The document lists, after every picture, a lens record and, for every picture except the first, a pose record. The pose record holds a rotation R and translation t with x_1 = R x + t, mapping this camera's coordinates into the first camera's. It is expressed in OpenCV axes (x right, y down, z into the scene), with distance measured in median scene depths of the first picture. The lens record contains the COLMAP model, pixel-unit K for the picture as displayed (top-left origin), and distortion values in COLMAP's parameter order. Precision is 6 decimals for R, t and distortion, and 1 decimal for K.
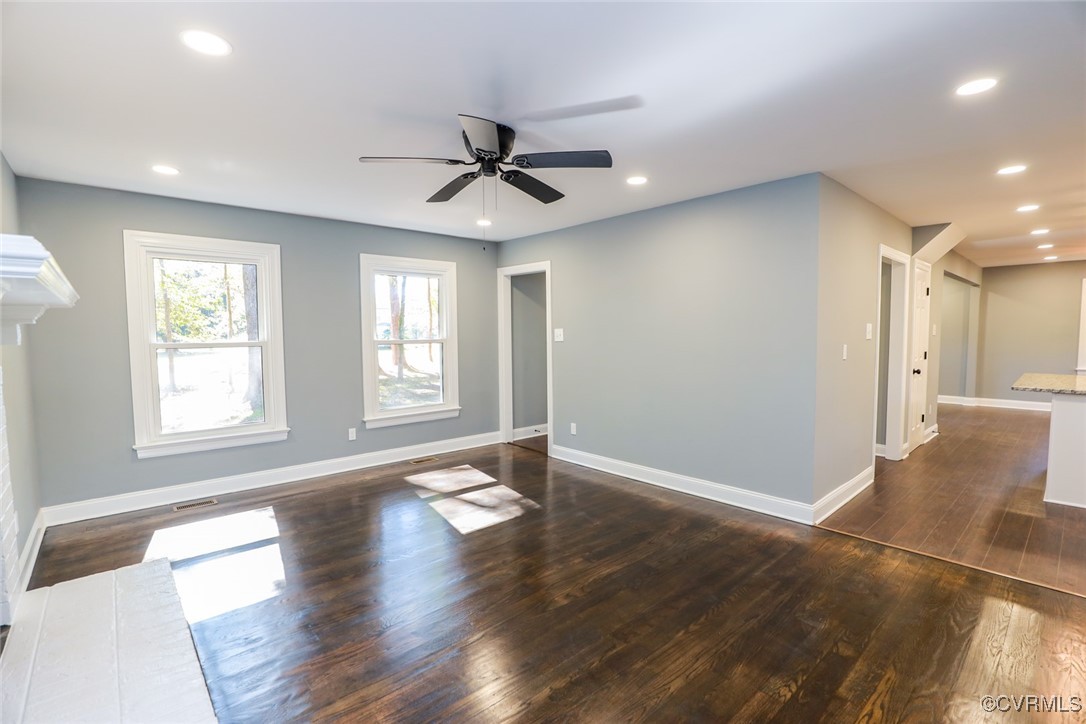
lens RADIAL K [[497.2, 0, 542.5], [0, 497.2, 365.2], [0, 0, 1]] dist [-0.036201, 0.007459]
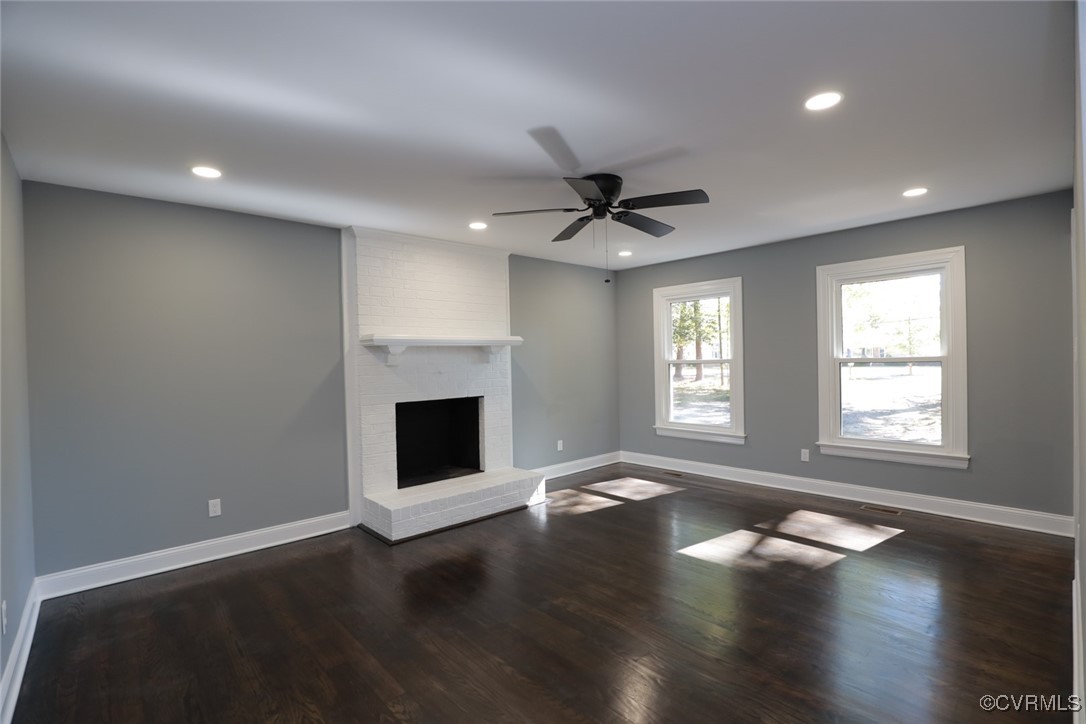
lens RADIAL K [[497.2, 0, 546.0], [0, 497.2, 366.1], [0, 0, 1]] dist [-0.036201, 0.007459]
pose [[0.008483, 0.019021, -0.999783, 0.625358], [-0.041205, 0.998977, 0.018656, -0.034969], [0.999115, 0.041038, 0.009258, 0.524222]]
